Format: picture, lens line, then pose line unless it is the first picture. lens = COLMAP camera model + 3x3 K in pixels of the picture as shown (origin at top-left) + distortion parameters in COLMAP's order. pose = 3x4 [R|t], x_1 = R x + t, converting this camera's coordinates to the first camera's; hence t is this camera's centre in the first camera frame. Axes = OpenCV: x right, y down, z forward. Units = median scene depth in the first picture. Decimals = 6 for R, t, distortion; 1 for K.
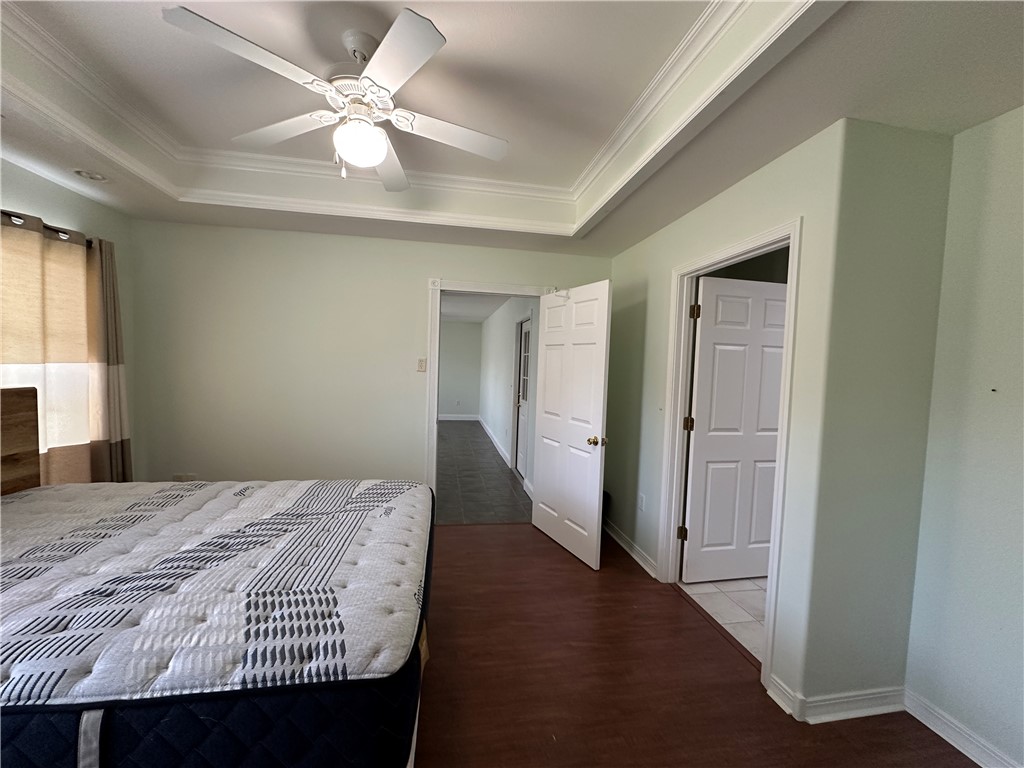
lens RADIAL K [[407.3, 0, 510.9], [0, 407.3, 383.7], [0, 0, 1]] dist [-0.003353, 0.000188]
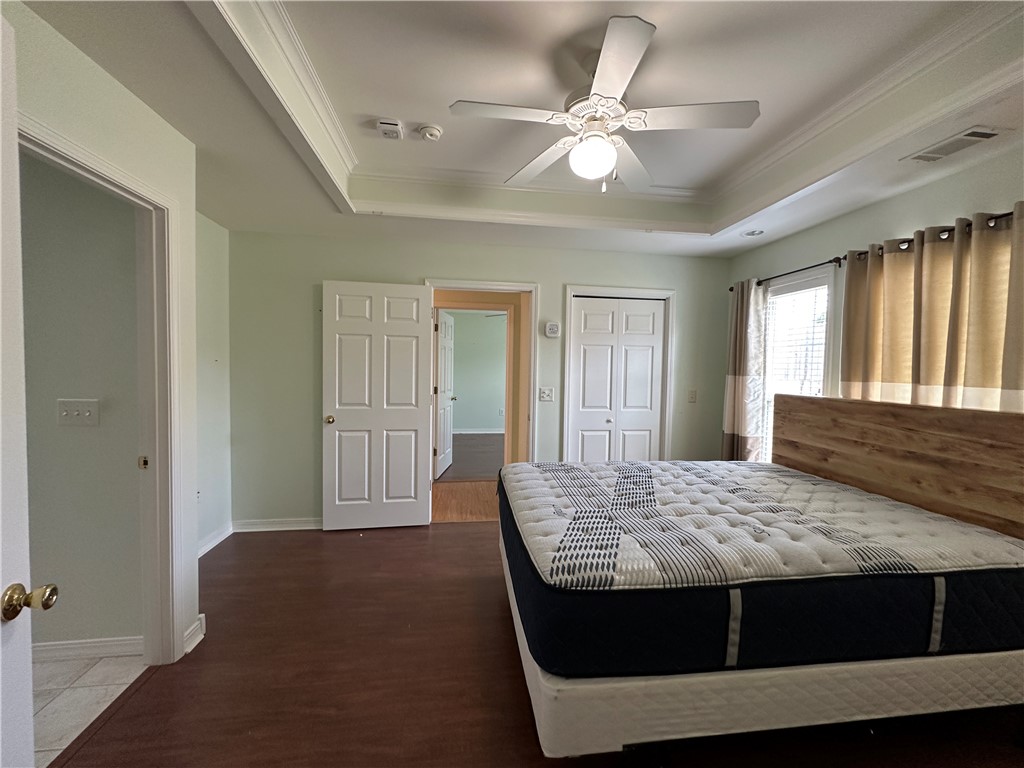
lens RADIAL K [[407.3, 0, 510.9], [0, 407.3, 383.7], [0, 0, 1]] dist [-0.003353, 0.000188]
pose [[-0.997948, -0.053221, 0.035604, -0.202783], [-0.049750, 0.994502, 0.092147, -0.077334], [-0.040312, 0.090187, -0.995109, 1.940651]]
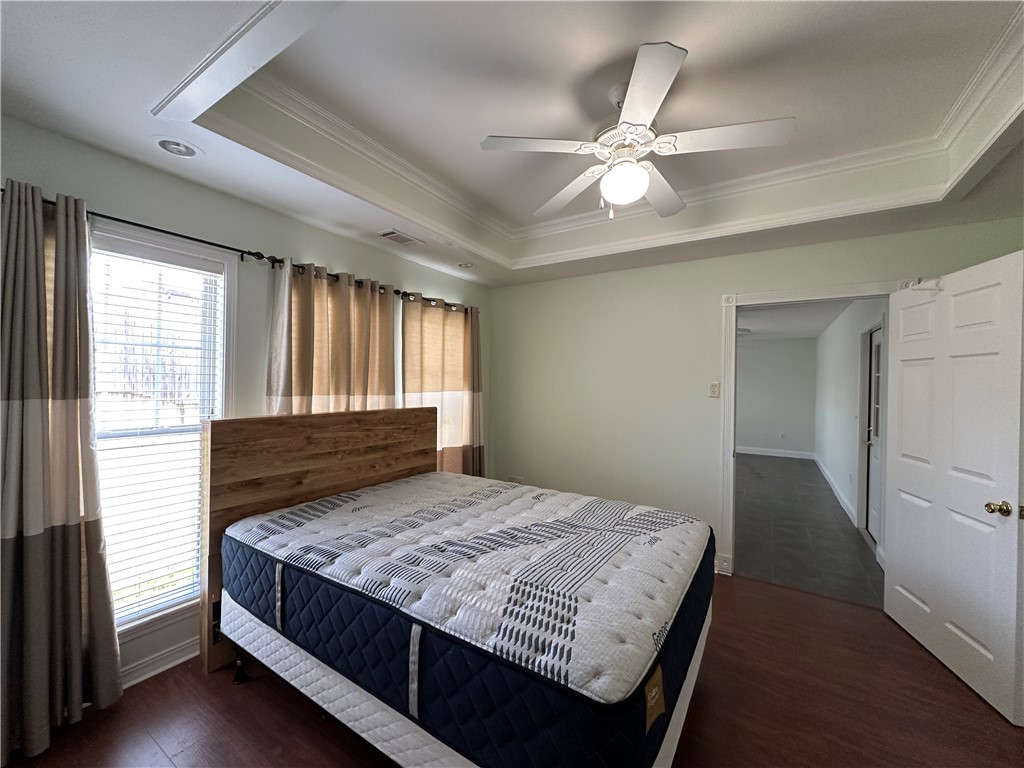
lens RADIAL K [[407.3, 0, 510.9], [0, 407.3, 383.7], [0, 0, 1]] dist [-0.003353, 0.000188]
pose [[0.742076, -0.021583, -0.669968, 0.104034], [-0.022127, 0.998148, -0.056664, 0.002342], [0.669951, 0.056873, 0.740224, 0.035575]]
